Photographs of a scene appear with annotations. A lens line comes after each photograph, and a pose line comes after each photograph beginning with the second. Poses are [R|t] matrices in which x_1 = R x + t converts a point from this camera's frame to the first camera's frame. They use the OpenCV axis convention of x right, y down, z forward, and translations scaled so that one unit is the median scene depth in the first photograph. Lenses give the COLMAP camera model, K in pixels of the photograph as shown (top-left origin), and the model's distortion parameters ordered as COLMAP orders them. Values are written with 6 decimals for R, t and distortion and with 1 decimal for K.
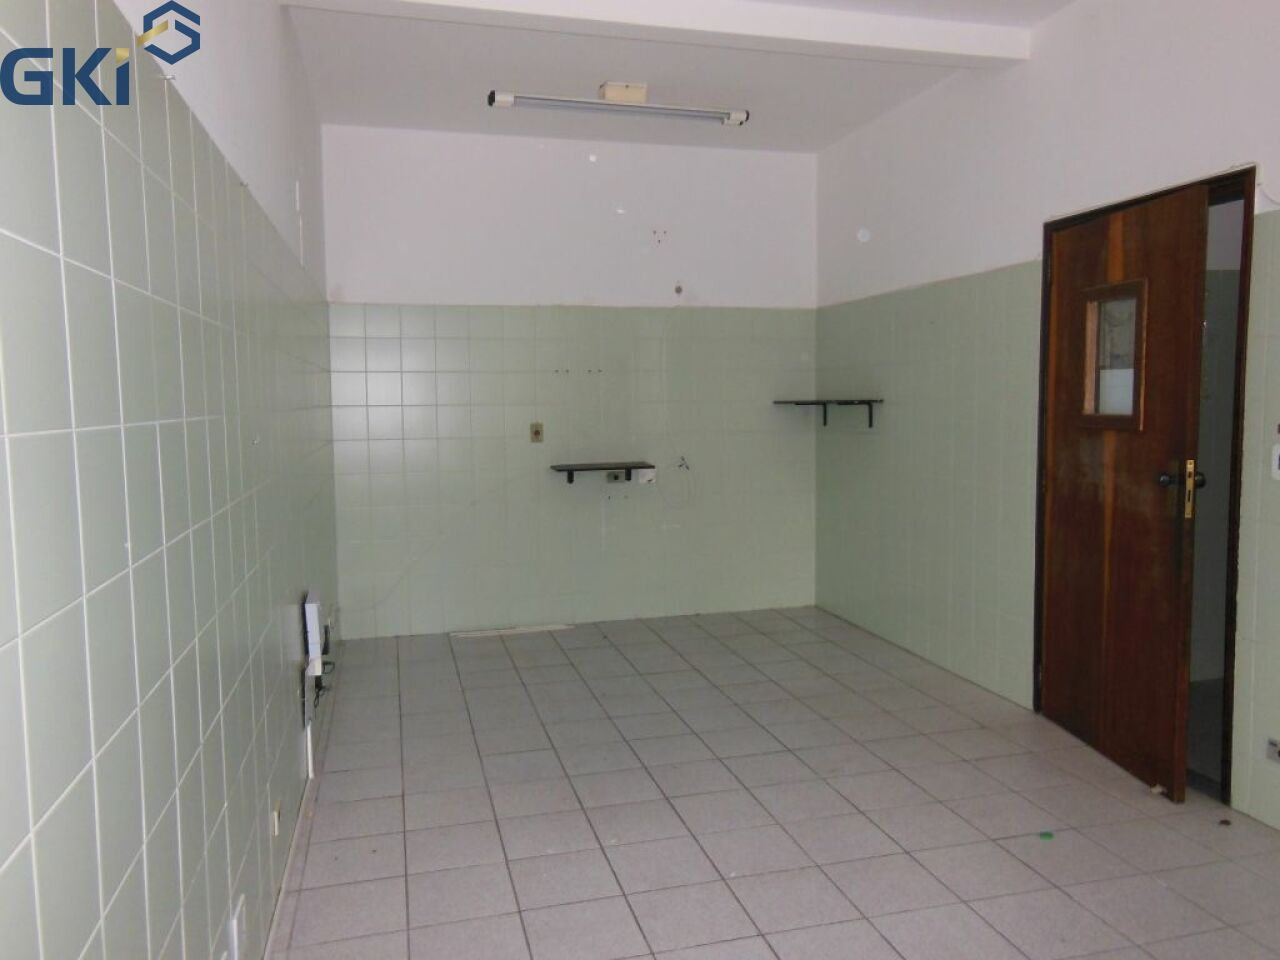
lens RADIAL K [[950.7, 0, 644.8], [0, 950.7, 478.3], [0, 0, 1]] dist [-0.021943, 0.057395]
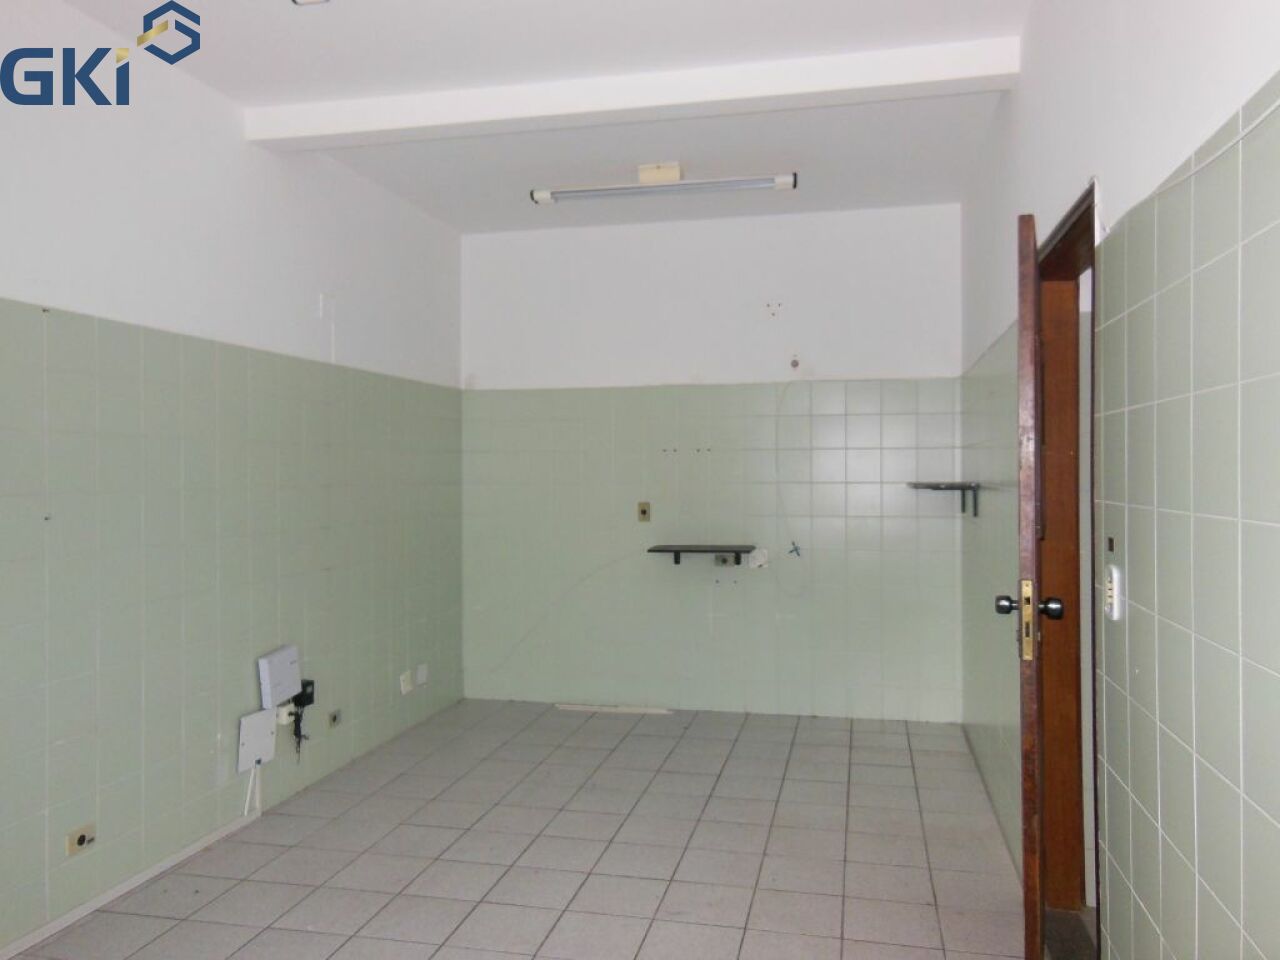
lens RADIAL K [[950.7, 0, 642.4], [0, 950.7, 477.3], [0, 0, 1]] dist [-0.021943, 0.057395]
pose [[0.883679, 0.010894, -0.467966, 0.359446], [-0.045882, 0.996931, -0.063433, -0.021121], [0.465839, 0.077526, 0.881467, 0.117148]]
